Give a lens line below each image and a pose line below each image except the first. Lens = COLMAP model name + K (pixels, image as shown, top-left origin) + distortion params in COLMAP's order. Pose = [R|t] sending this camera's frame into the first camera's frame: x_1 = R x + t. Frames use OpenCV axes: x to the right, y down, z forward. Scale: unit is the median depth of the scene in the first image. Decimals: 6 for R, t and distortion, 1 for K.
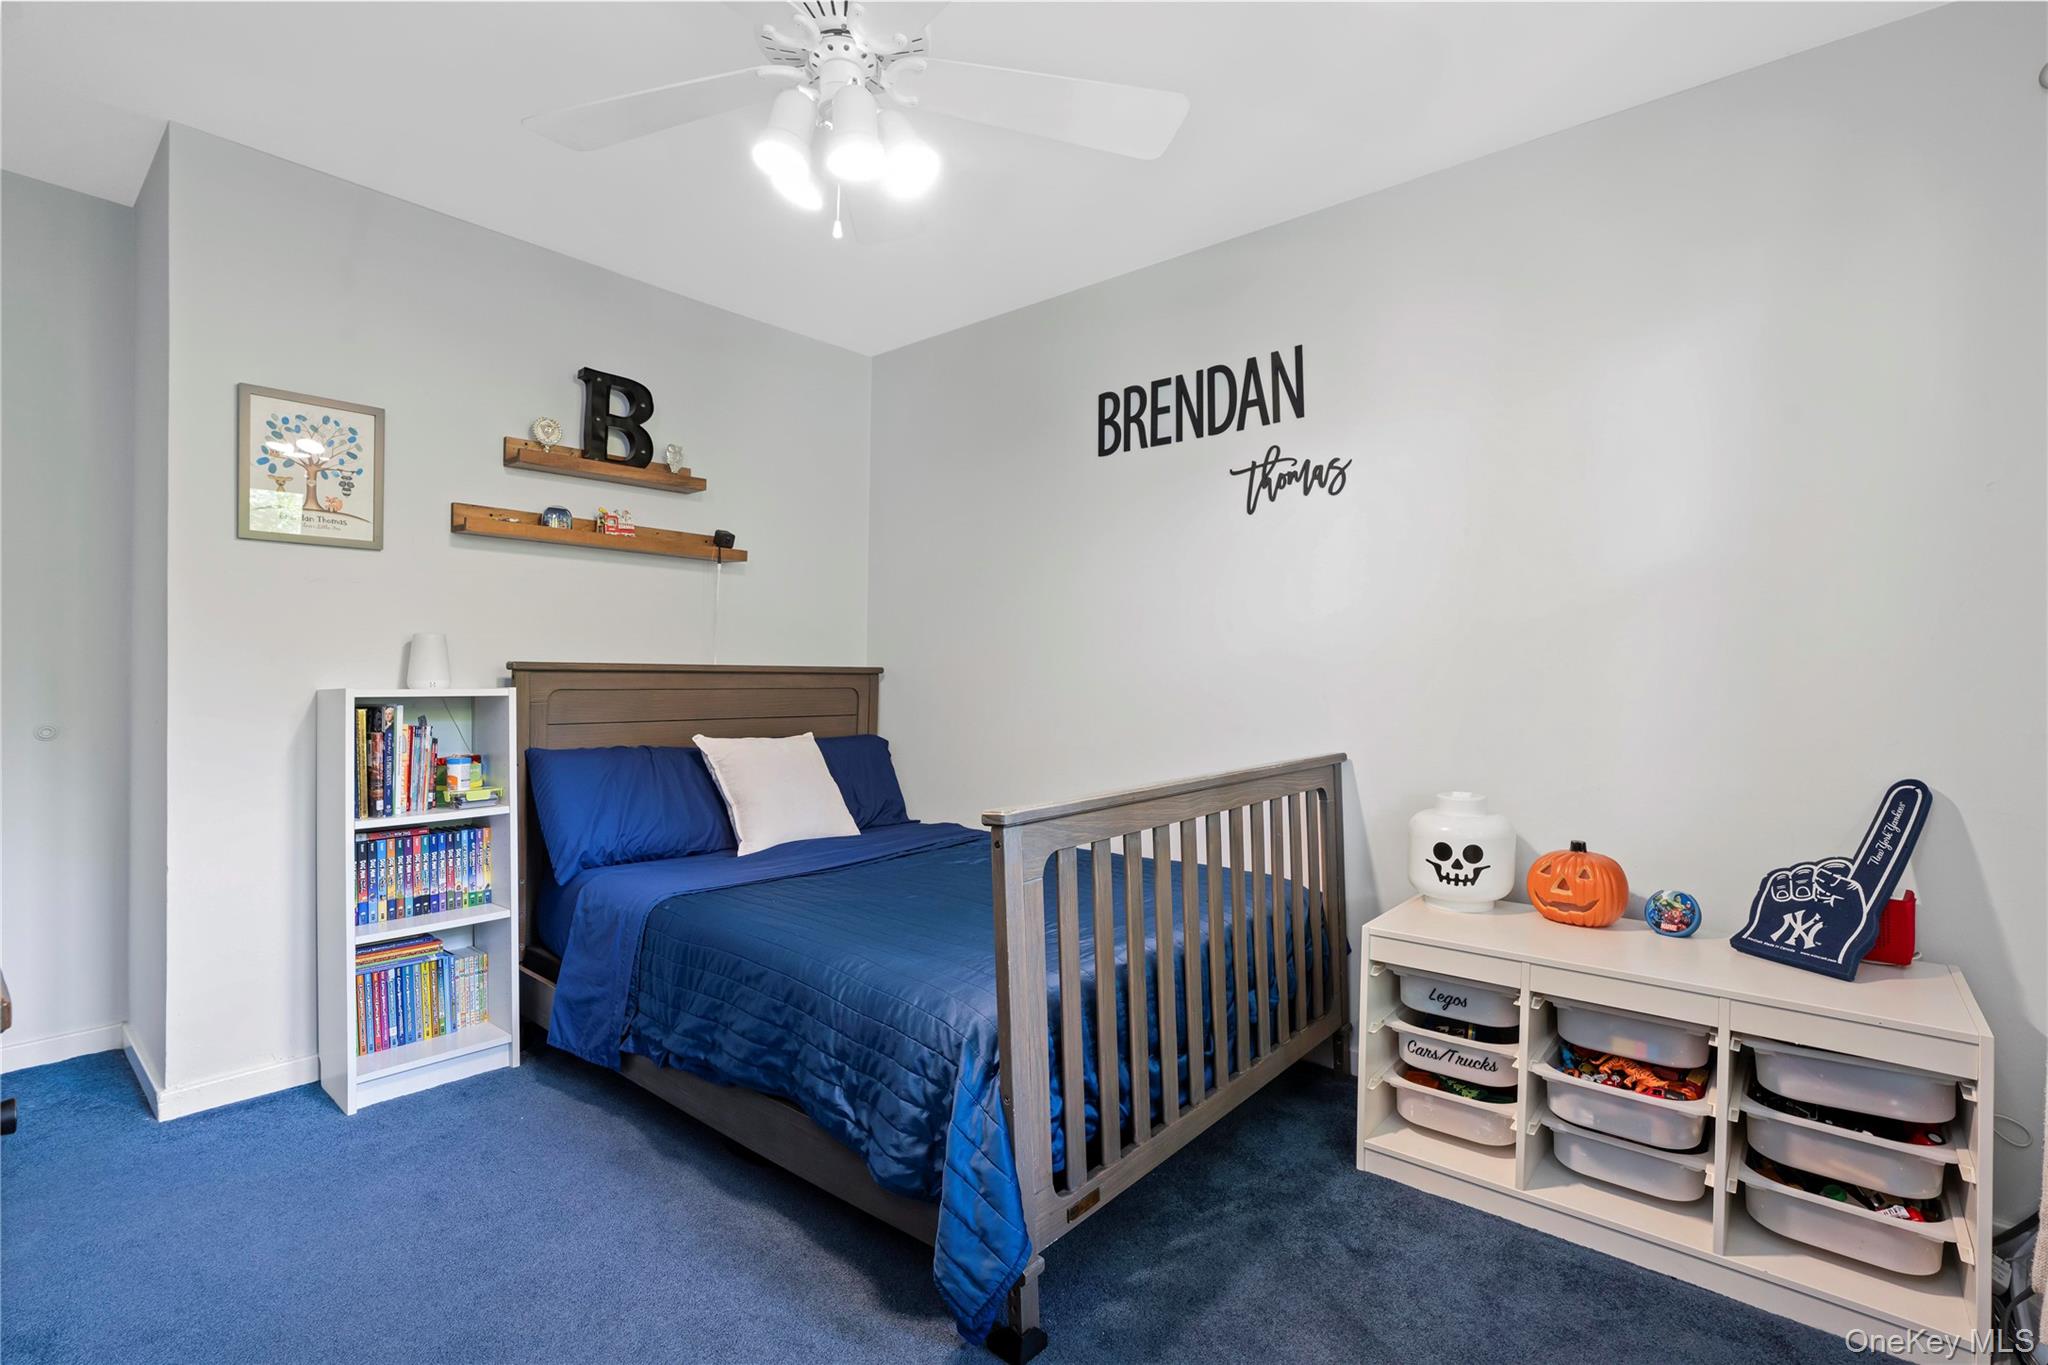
lens RADIAL K [[946.8, 0, 1031.9], [0, 946.8, 689.5], [0, 0, 1]] dist [-0.057281, 0.029921]
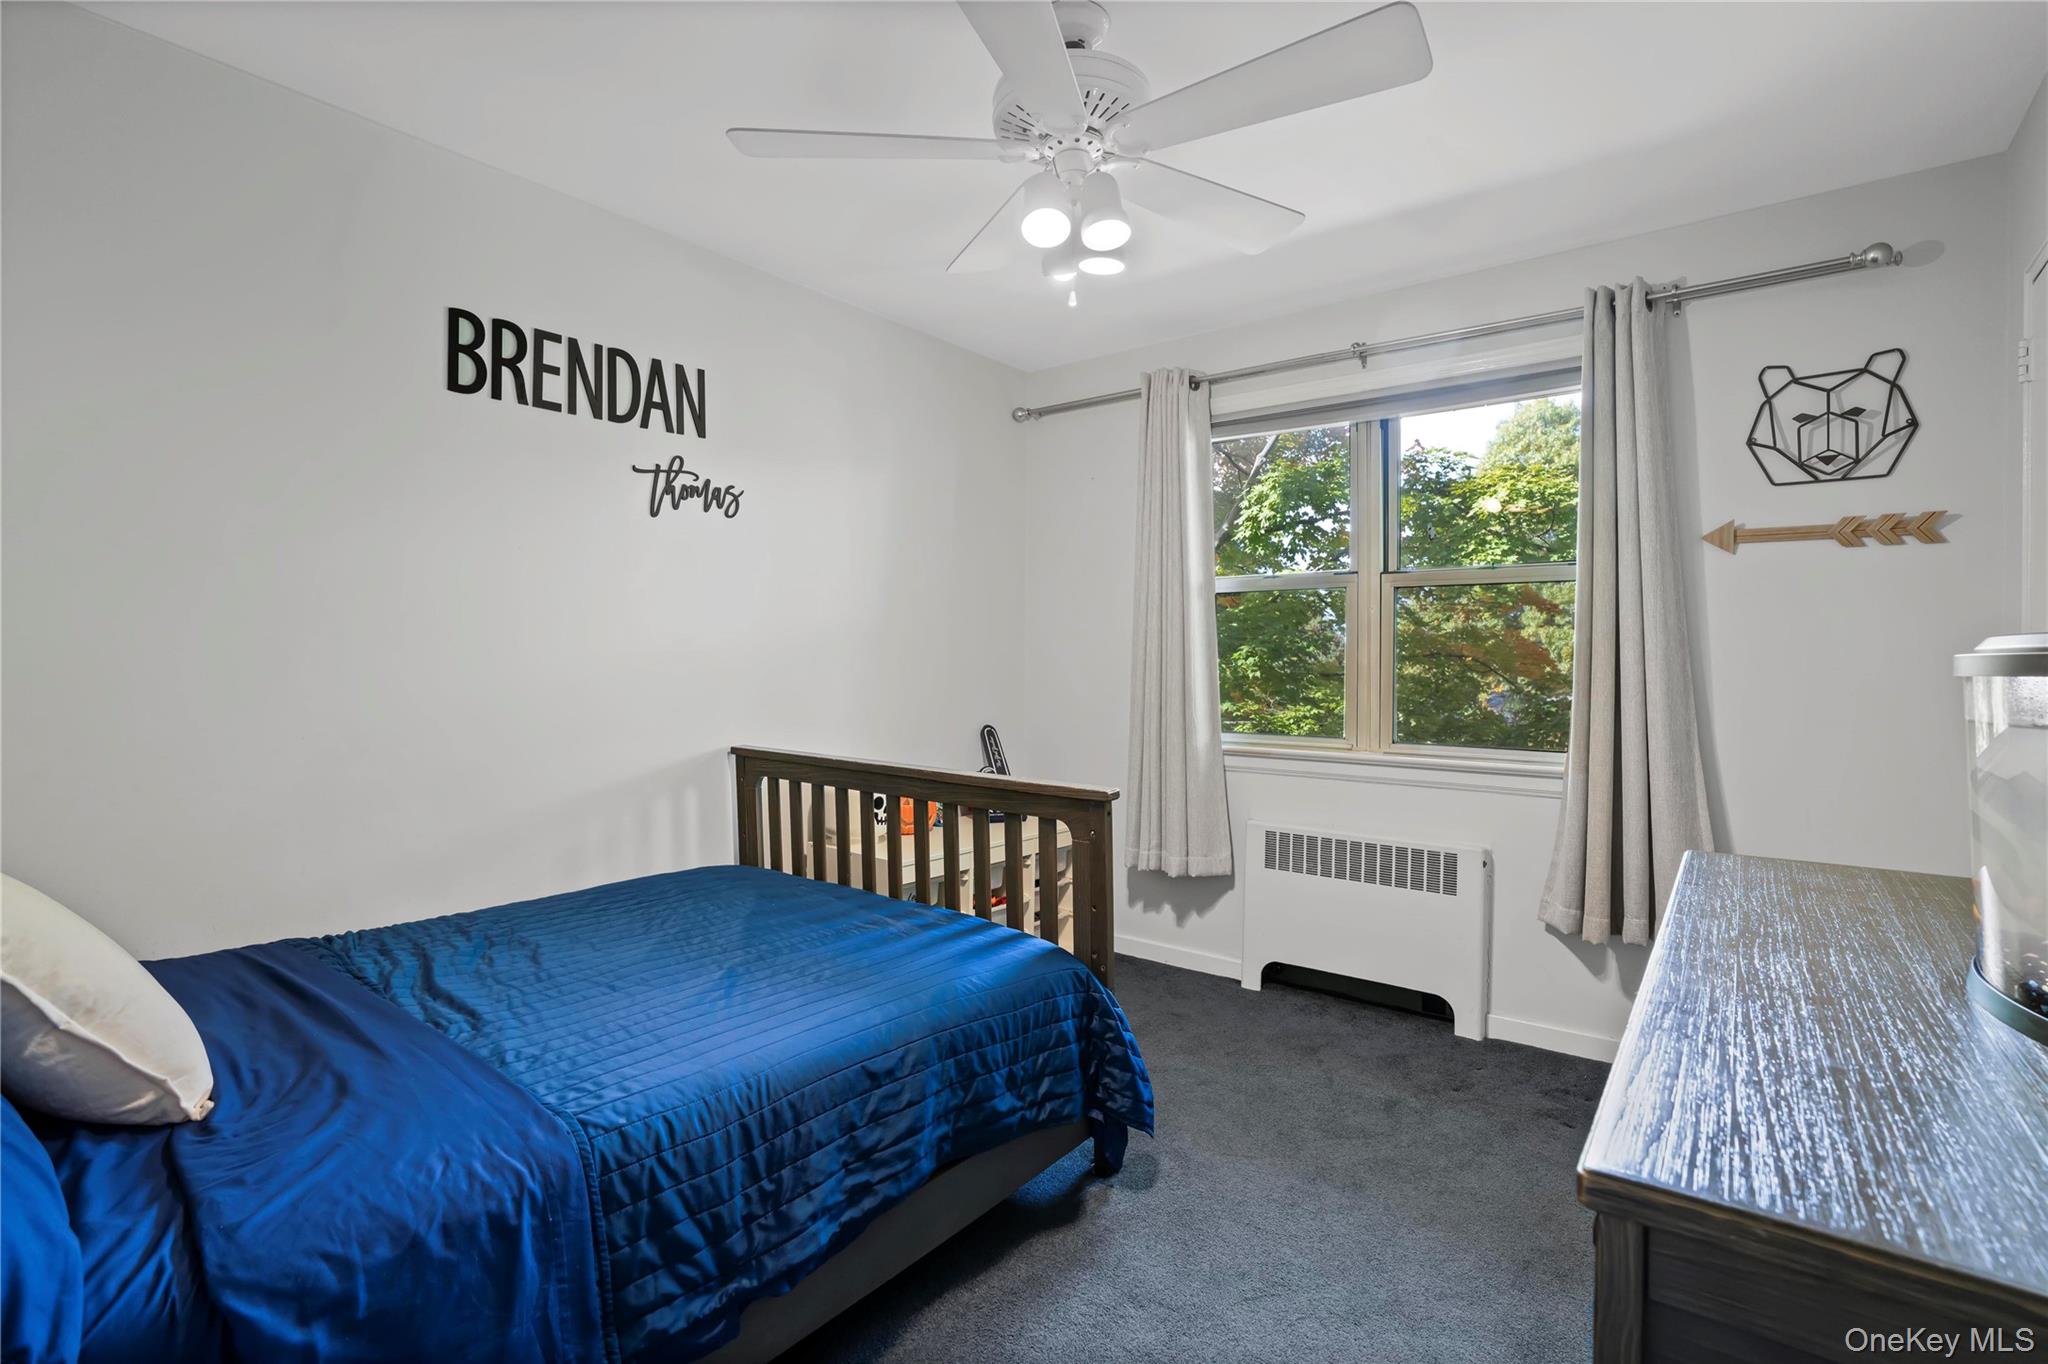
lens RADIAL K [[946.8, 0, 1031.9], [0, 946.8, 689.0], [0, 0, 1]] dist [-0.057281, 0.029921]
pose [[-0.009630, -0.033751, 0.999384, -0.771993], [0.000780, 0.999430, 0.033760, -0.037657], [-0.999953, 0.001104, -0.009598, 0.614423]]
